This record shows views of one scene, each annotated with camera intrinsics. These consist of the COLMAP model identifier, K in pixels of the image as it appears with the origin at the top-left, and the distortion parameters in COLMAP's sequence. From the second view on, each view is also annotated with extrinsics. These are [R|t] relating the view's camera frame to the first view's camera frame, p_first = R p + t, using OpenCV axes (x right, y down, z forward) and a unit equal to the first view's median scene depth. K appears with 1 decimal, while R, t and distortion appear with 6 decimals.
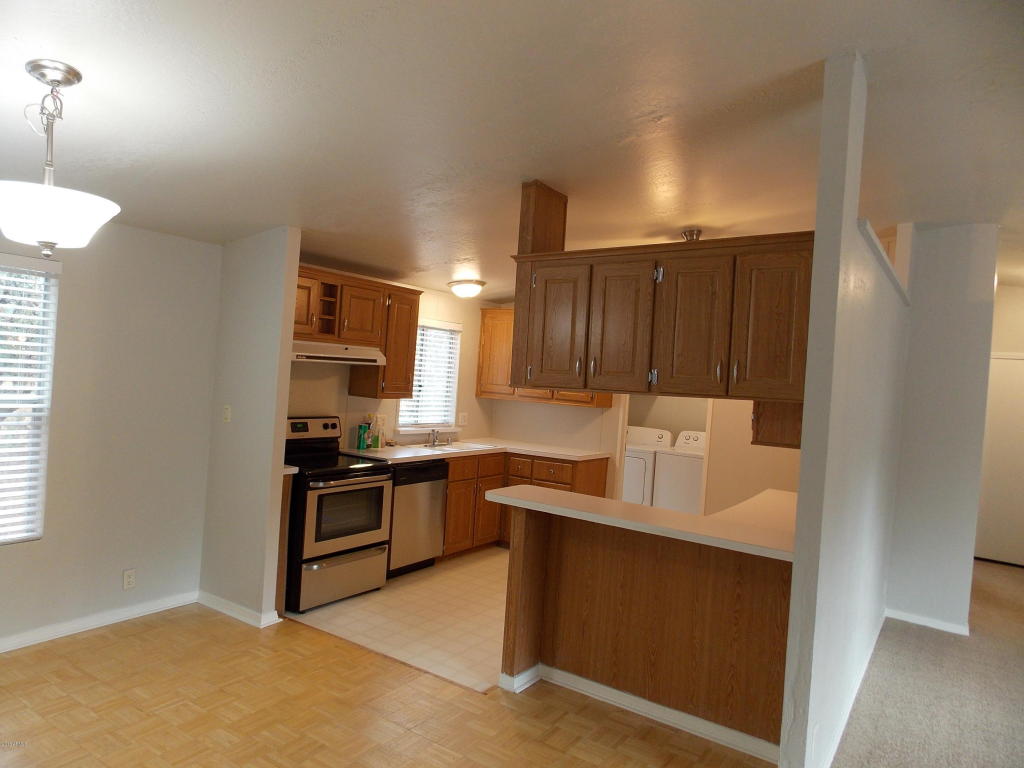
lens RADIAL K [[674.7, 0, 514.3], [0, 674.7, 380.5], [0, 0, 1]] dist [0.008472, -0.005163]
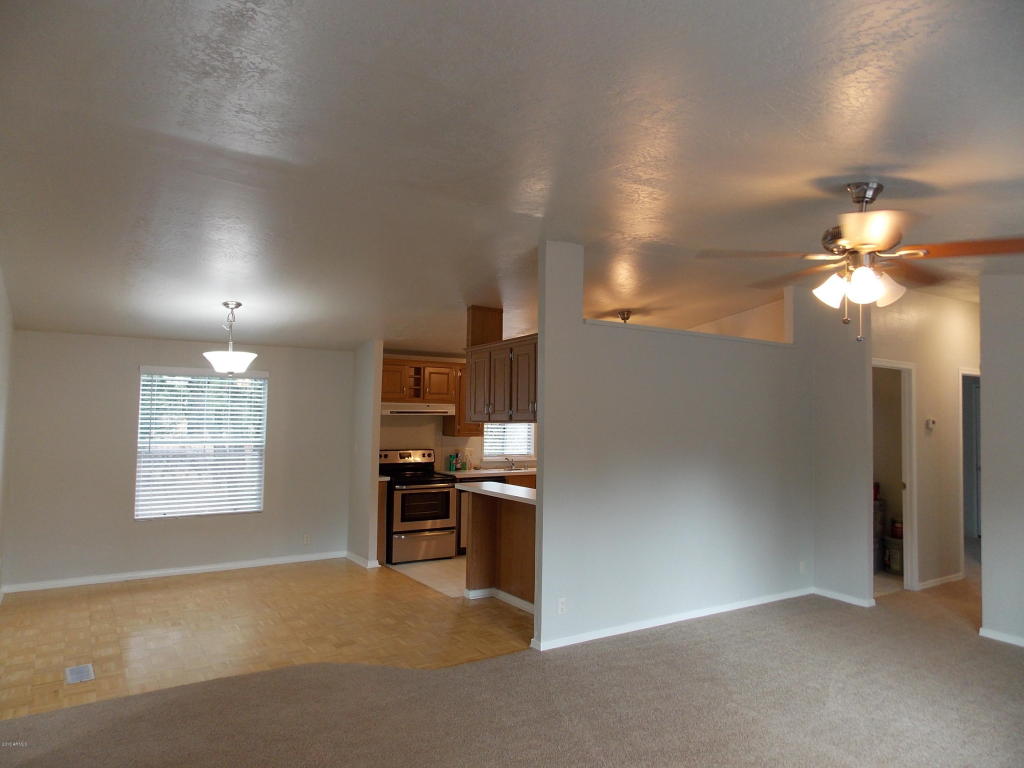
lens RADIAL K [[674.7, 0, 514.3], [0, 674.7, 380.5], [0, 0, 1]] dist [0.008472, -0.005163]
pose [[0.918720, -0.072821, -0.388138, 0.577257], [0.042686, 0.995405, -0.085717, 0.039986], [0.392596, 0.062182, 0.917607, -0.407567]]
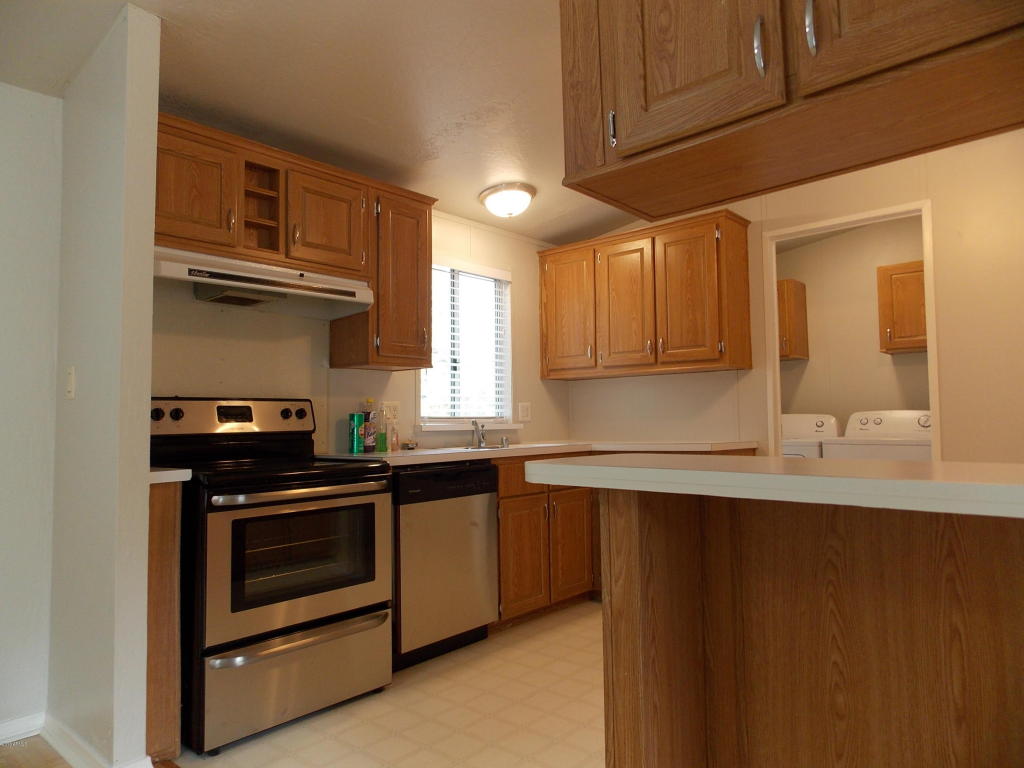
lens RADIAL K [[674.7, 0, 514.3], [0, 674.7, 380.5], [0, 0, 1]] dist [0.008472, -0.005163]
pose [[0.988108, -0.089007, -0.125378, 0.002292], [0.079775, 0.993848, -0.076826, 0.106809], [0.131445, 0.065911, 0.989130, 0.448964]]
